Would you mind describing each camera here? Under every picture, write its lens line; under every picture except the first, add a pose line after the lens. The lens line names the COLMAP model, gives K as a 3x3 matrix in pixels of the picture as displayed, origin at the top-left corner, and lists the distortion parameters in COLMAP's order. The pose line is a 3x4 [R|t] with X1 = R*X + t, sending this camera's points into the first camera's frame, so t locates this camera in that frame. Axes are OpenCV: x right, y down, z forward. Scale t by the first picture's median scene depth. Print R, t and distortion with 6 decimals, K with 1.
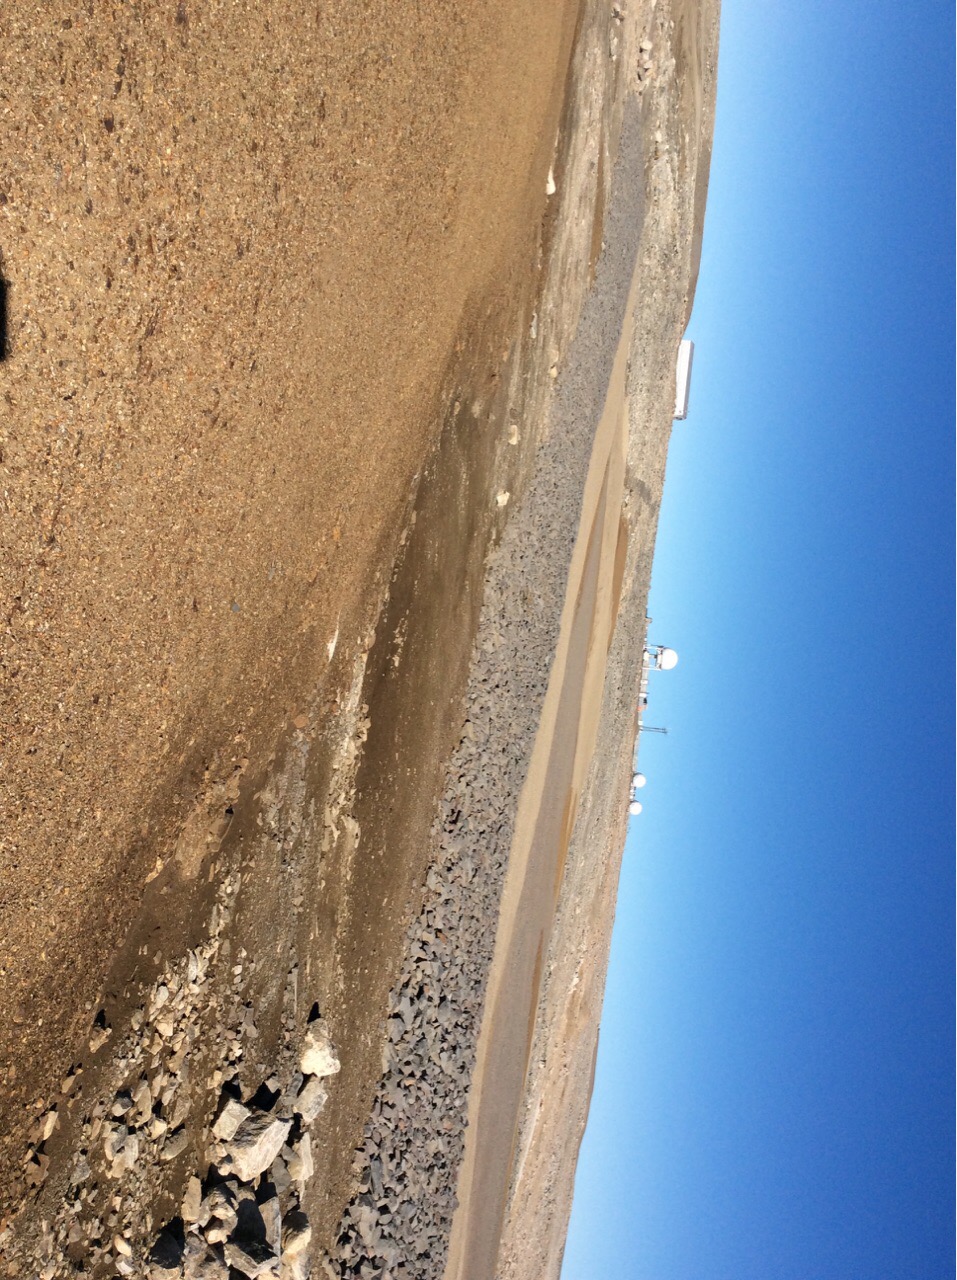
lens RADIAL K [[1134.8, 0, 478.5], [0, 1134.8, 640.0], [0, 0, 1]] dist [0.089836, -0.153968]
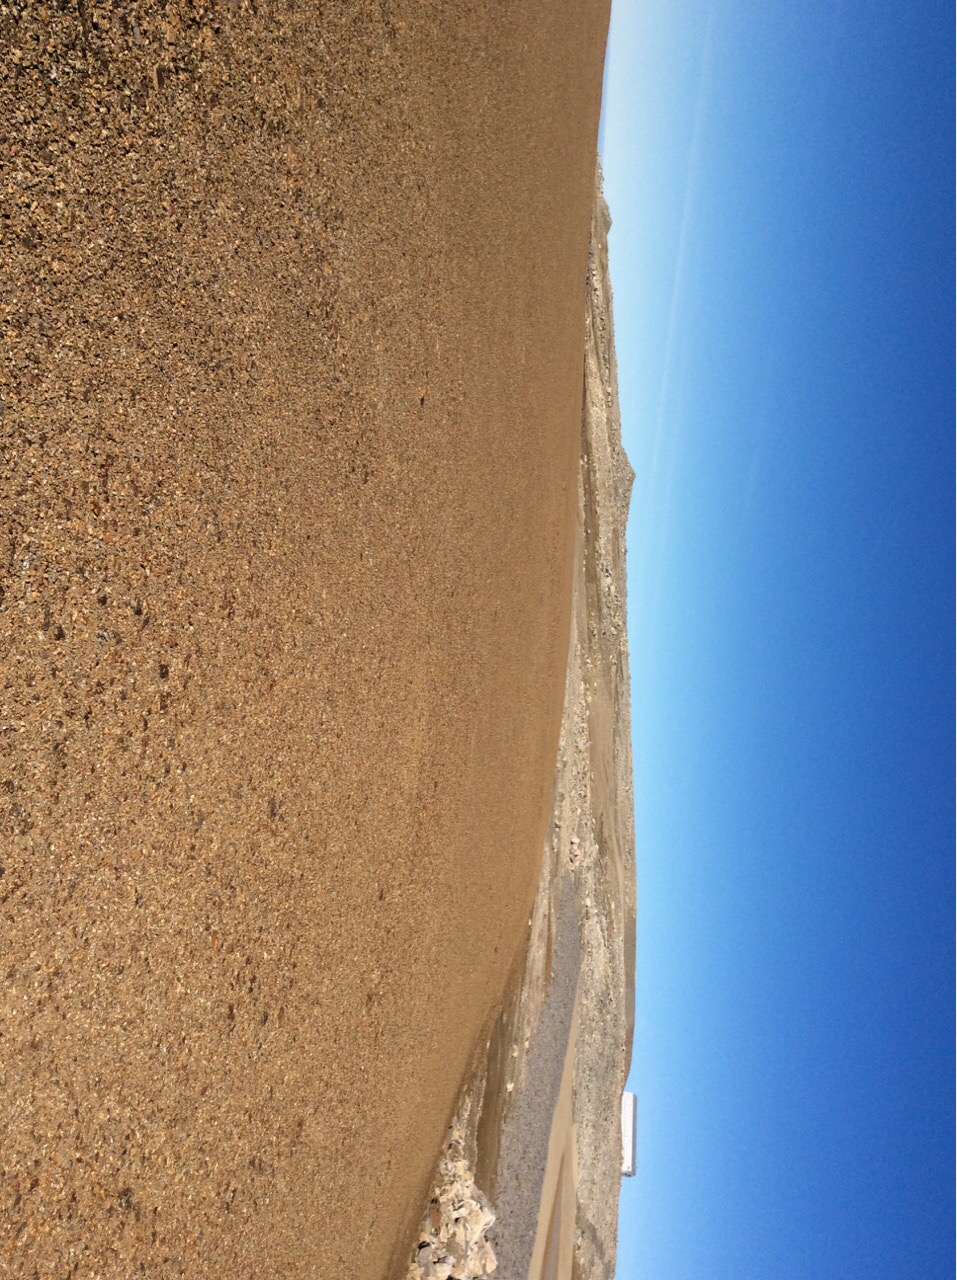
lens RADIAL K [[1134.8, 0, 478.5], [0, 1134.8, 640.0], [0, 0, 1]] dist [0.089836, -0.153968]
pose [[0.998551, 0.034079, 0.041657, -0.018390], [-0.002540, 0.802969, -0.596016, 0.055329], [-0.053760, 0.595046, 0.801892, -0.121125]]
